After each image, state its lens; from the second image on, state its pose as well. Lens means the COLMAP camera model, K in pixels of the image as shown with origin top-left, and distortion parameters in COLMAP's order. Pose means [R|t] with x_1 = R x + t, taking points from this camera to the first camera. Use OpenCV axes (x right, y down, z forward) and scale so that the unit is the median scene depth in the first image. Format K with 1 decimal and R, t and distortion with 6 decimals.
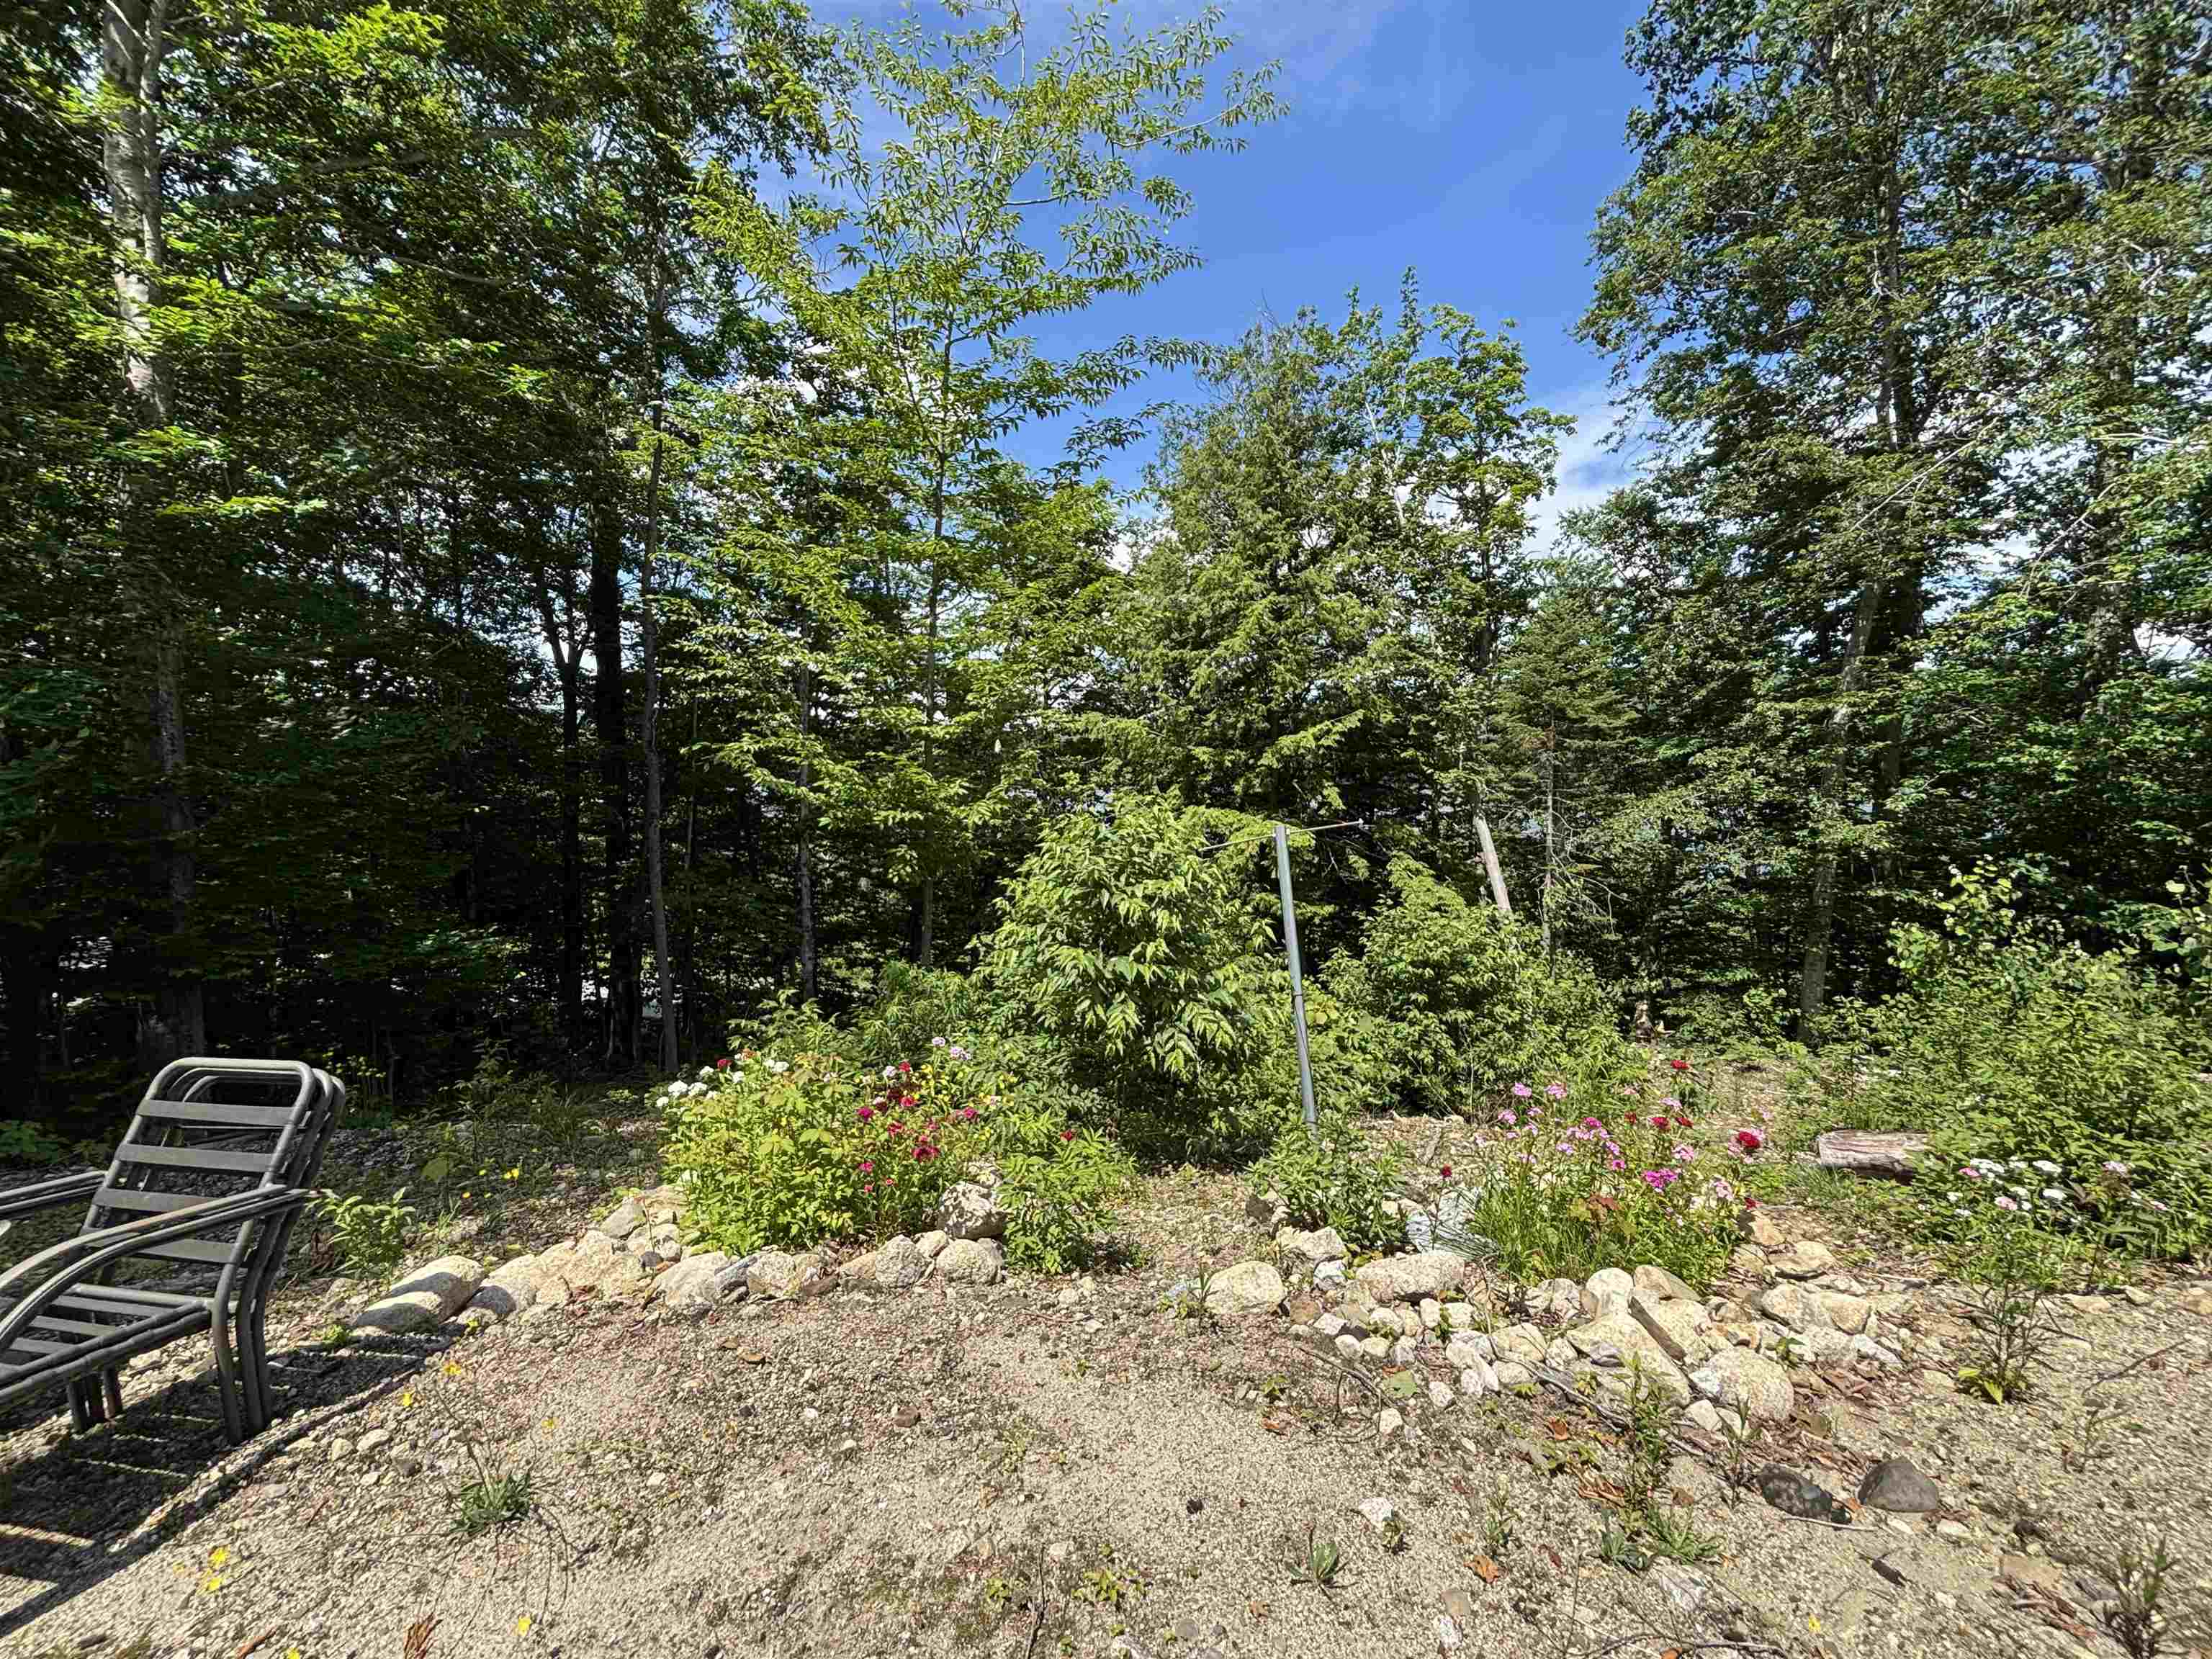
lens RADIAL K [[885.3, 0, 1106.0], [0, 885.3, 829.5], [0, 0, 1]] dist [0.005723, -0.000294]
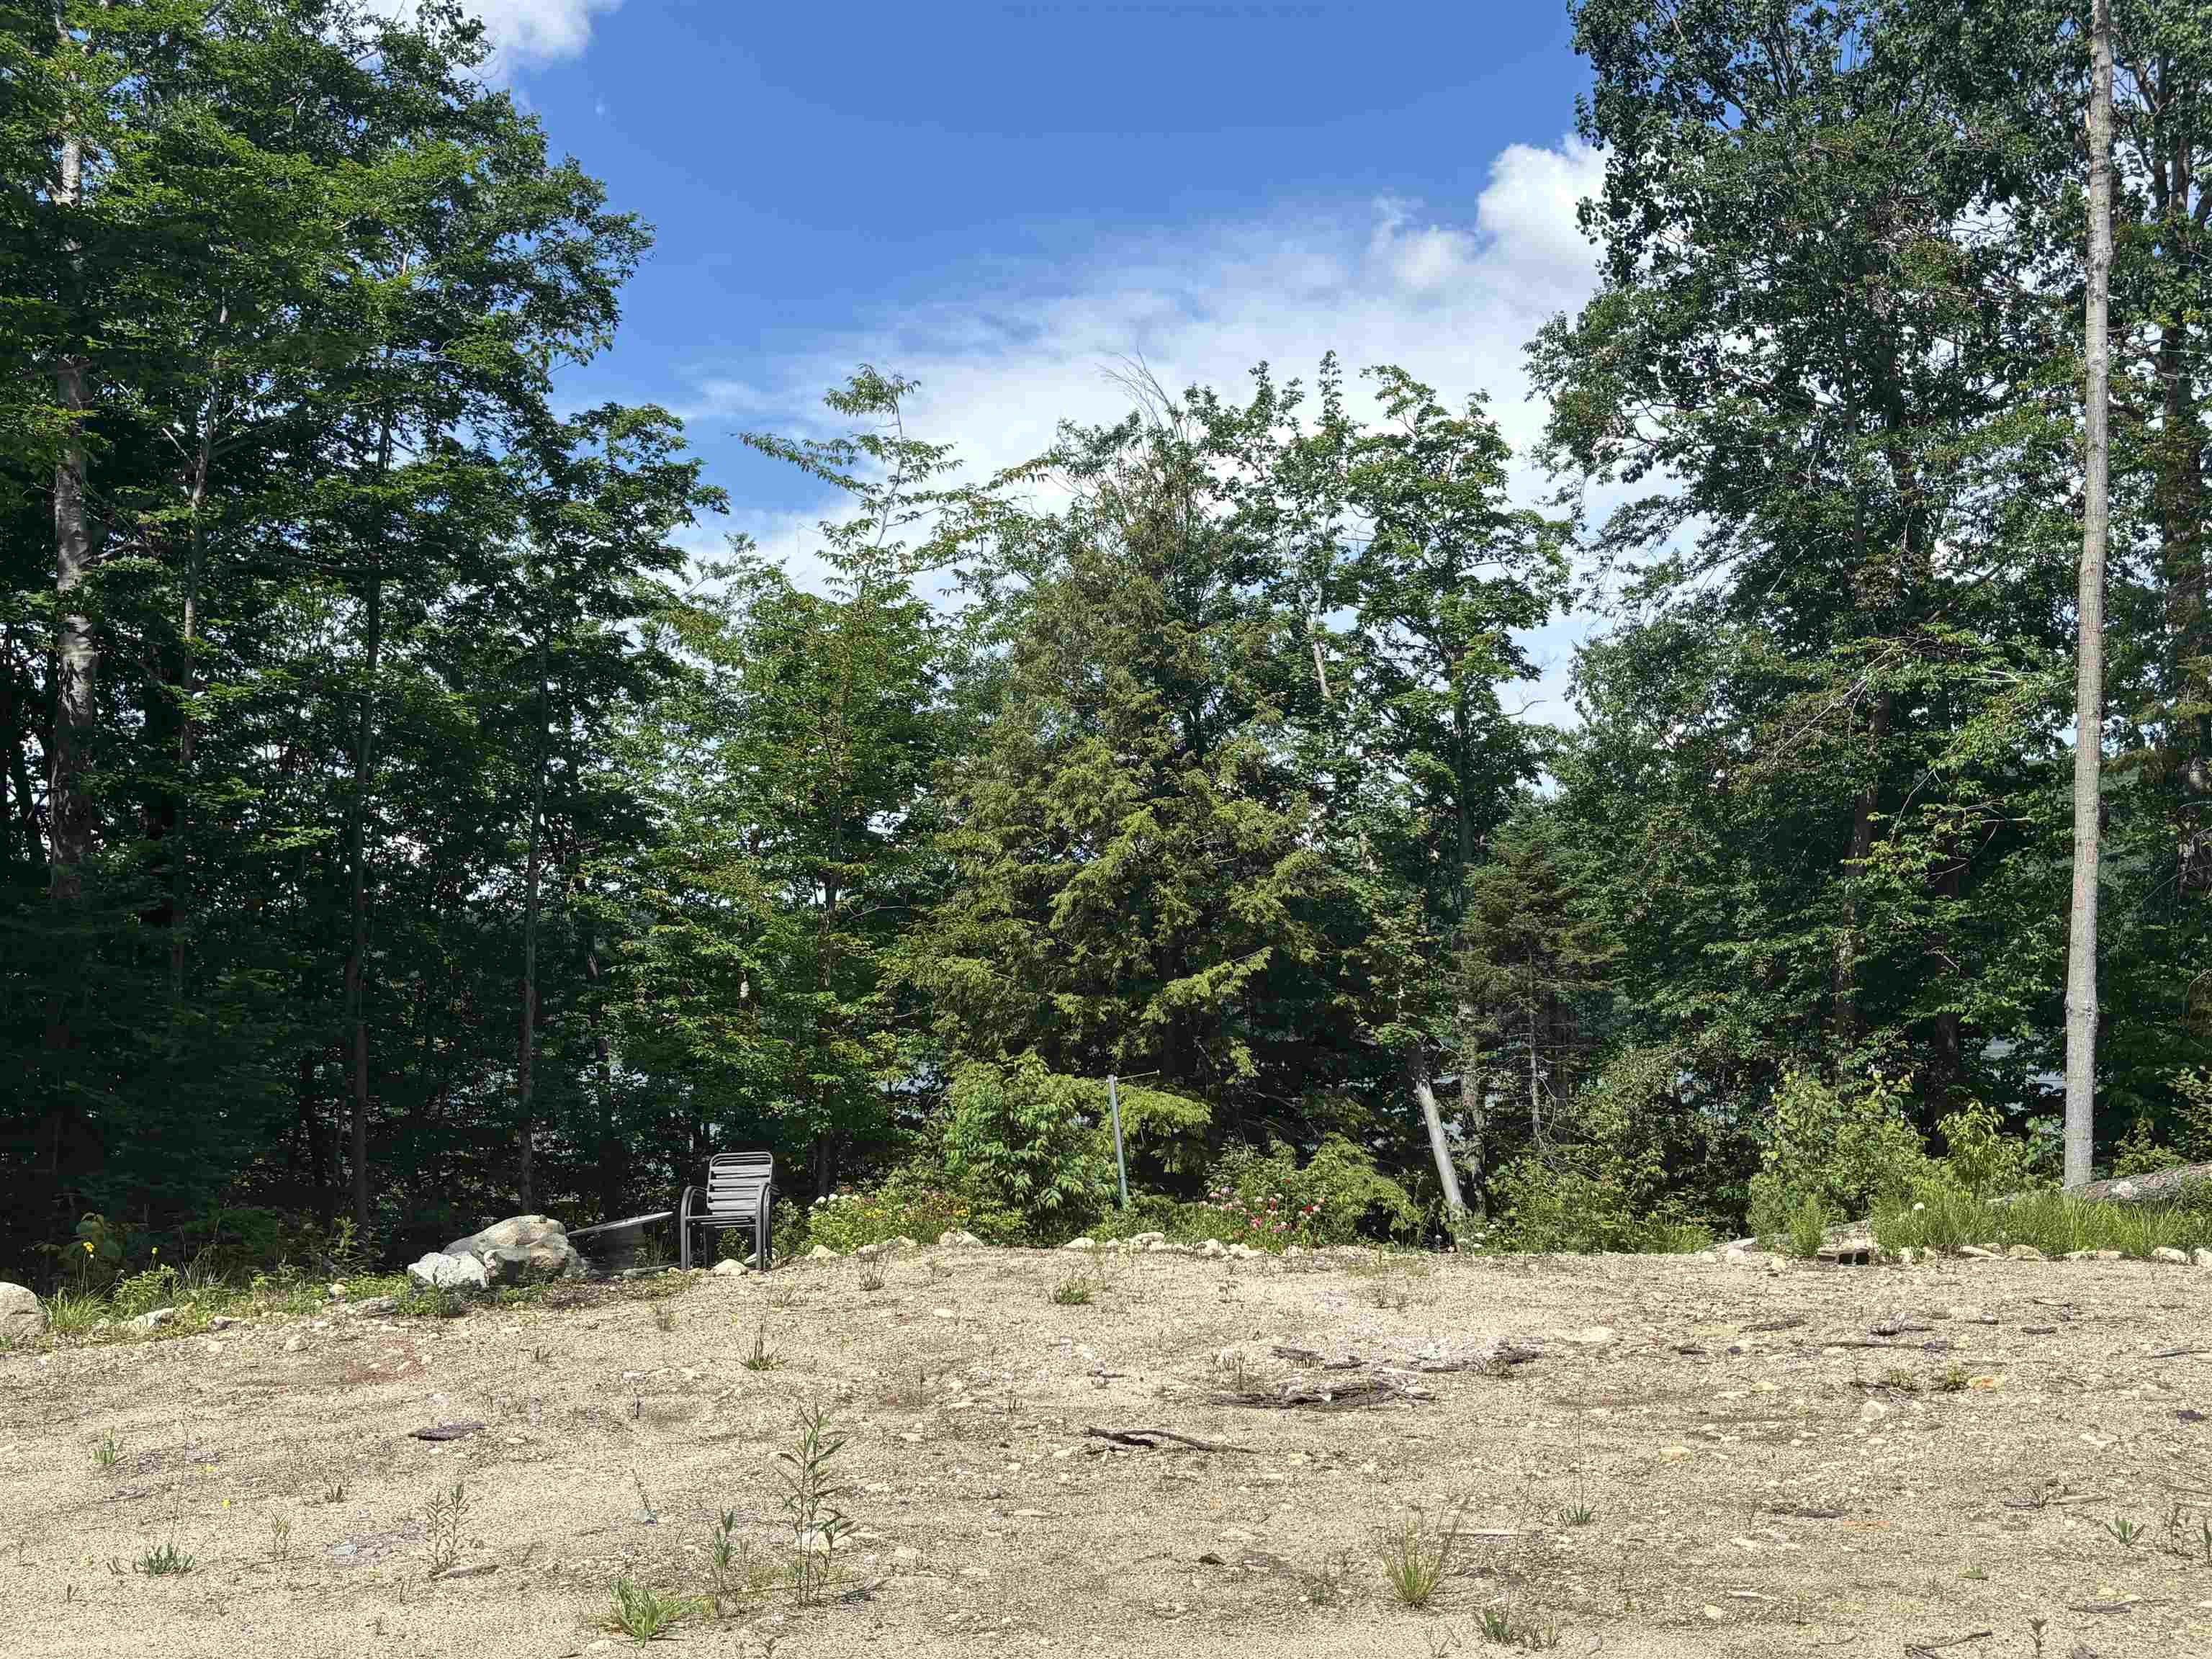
lens RADIAL K [[2258.2, 0, 1106.0], [0, 2258.2, 829.5], [0, 0, 1]] dist [0.088515, -0.271462]
pose [[0.992426, -0.002953, 0.122811, -0.096234], [0.020387, 0.989807, -0.140946, 0.039348], [-0.121143, 0.142382, 0.982370, -0.938895]]
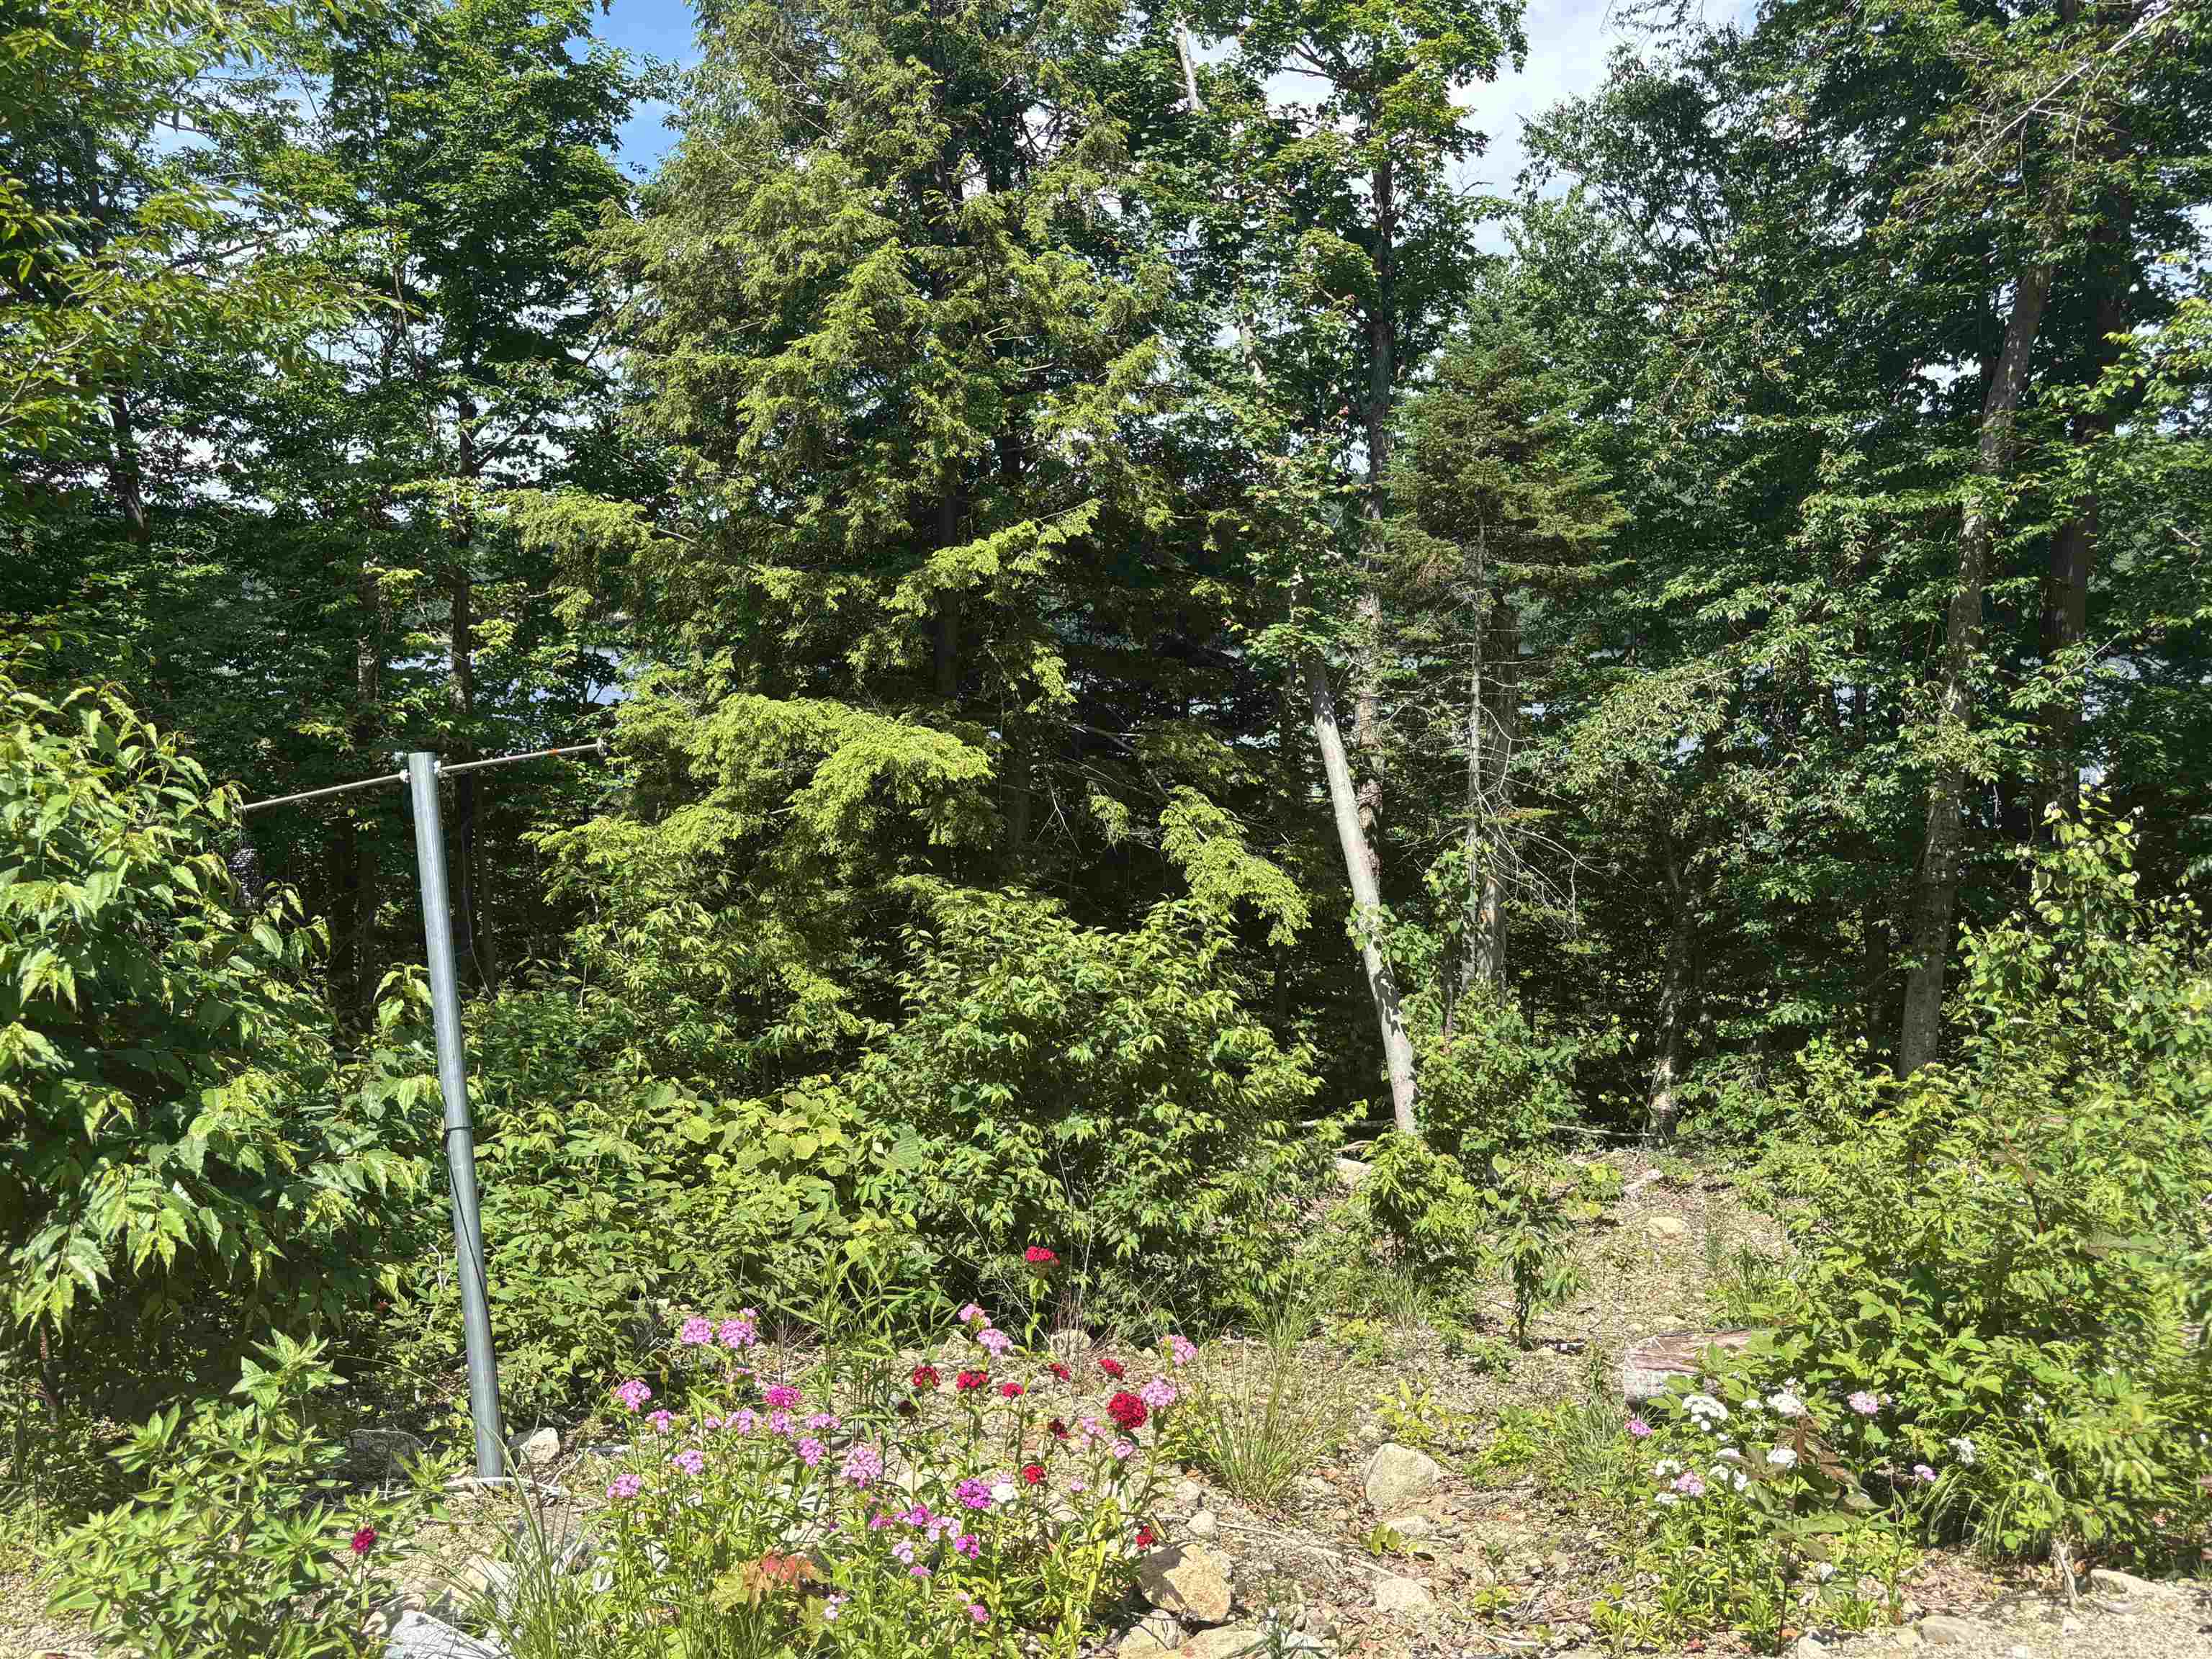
lens RADIAL K [[1831.0, 0, 1112.0], [0, 1831.0, 838.3], [0, 0, 1]] dist [0.035875, -0.008575]
pose [[0.982103, -0.015055, 0.187743, 0.105495], [0.004823, 0.998484, 0.054835, -0.002945], [-0.188284, -0.052948, 0.980686, 0.001726]]
